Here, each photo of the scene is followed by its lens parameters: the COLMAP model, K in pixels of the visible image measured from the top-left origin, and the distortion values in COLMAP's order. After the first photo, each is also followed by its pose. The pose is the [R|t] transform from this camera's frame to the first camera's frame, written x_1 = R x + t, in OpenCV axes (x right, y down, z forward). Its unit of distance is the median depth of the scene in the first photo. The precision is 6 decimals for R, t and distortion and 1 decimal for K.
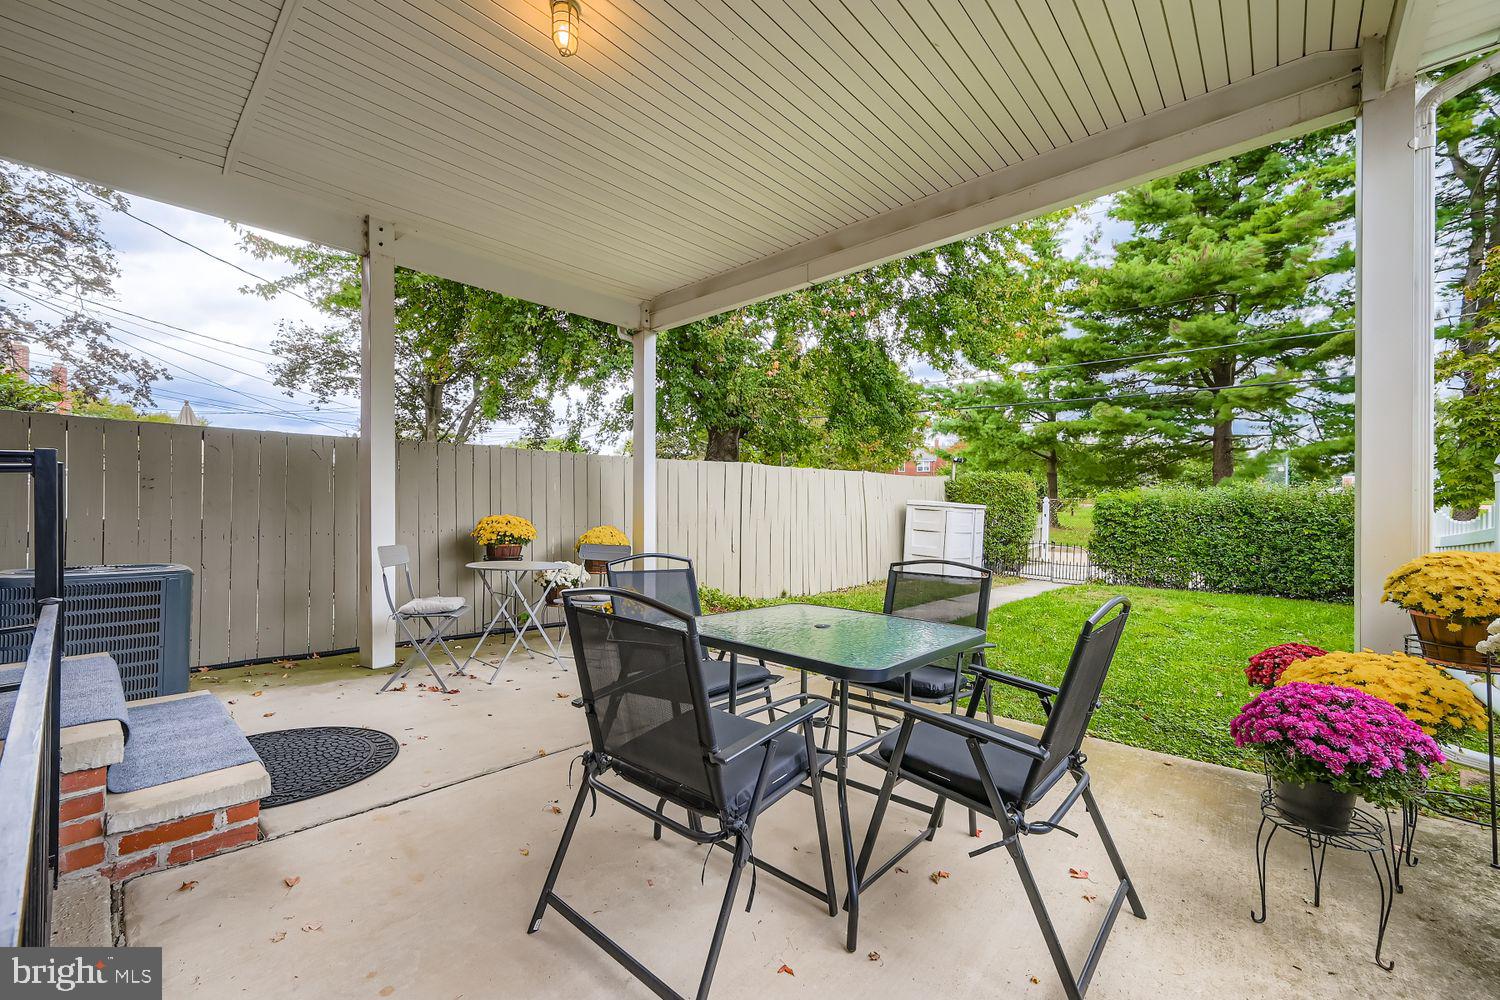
lens RADIAL K [[600.3, 0, 749.5], [0, 600.3, 504.3], [0, 0, 1]] dist [0.004040, 0.000100]
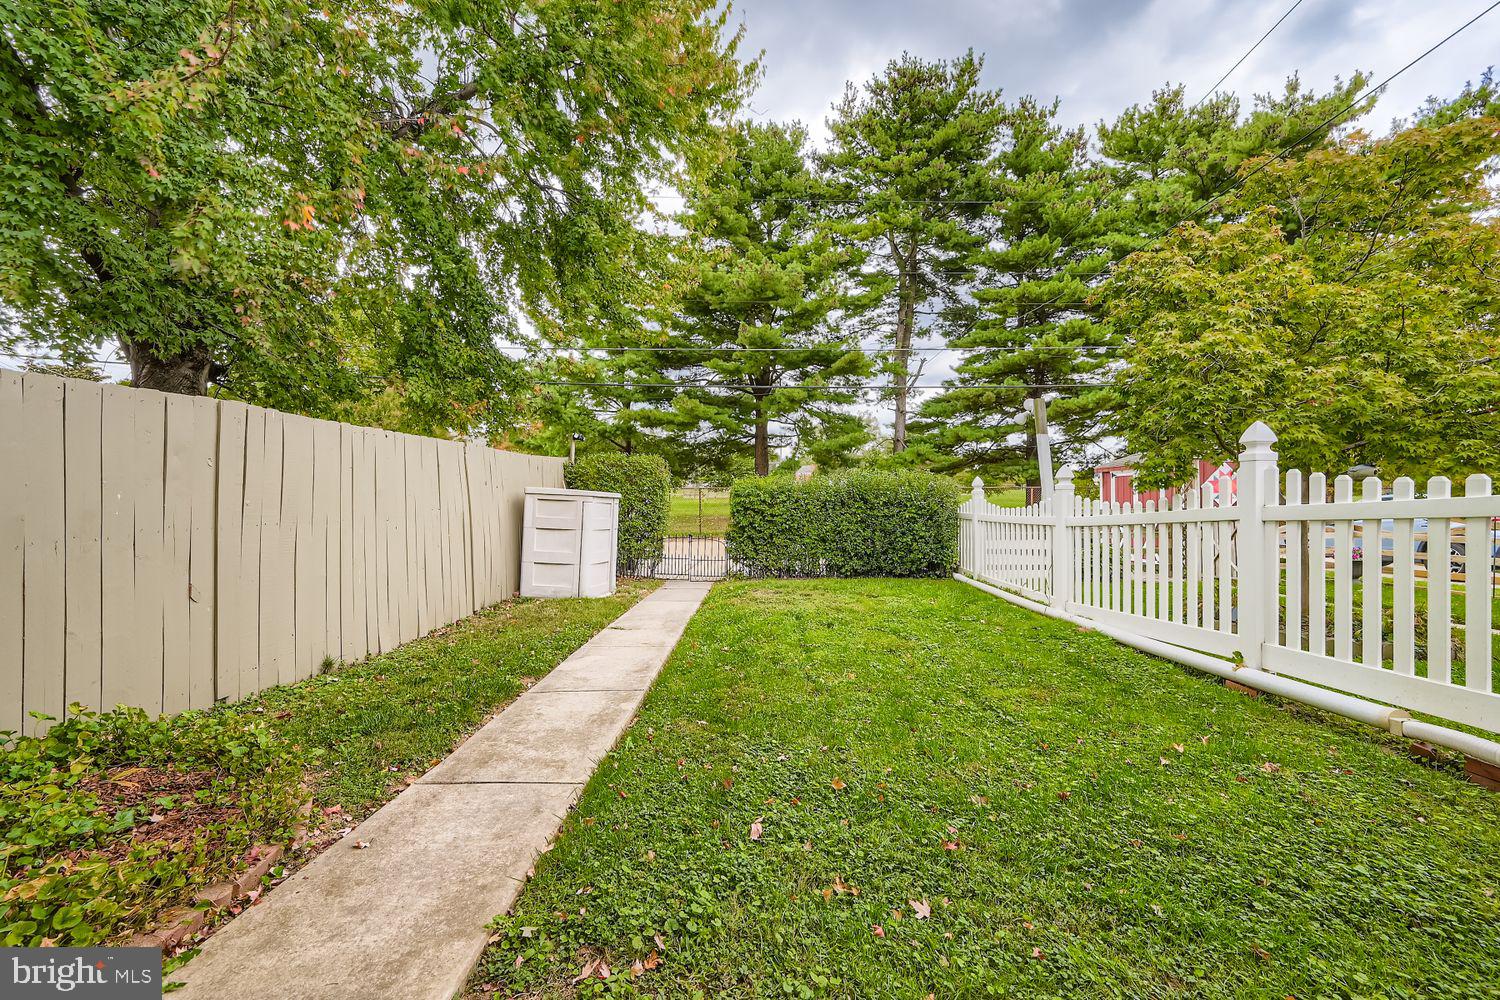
lens RADIAL K [[600.3, 0, 746.5], [0, 600.3, 501.0], [0, 0, 1]] dist [0.004040, 0.000100]
pose [[0.760047, -0.014103, 0.649715, -0.001699], [0.008068, 0.999892, 0.012266, 0.002282], [-0.649818, -0.004081, 0.760079, 0.203272]]
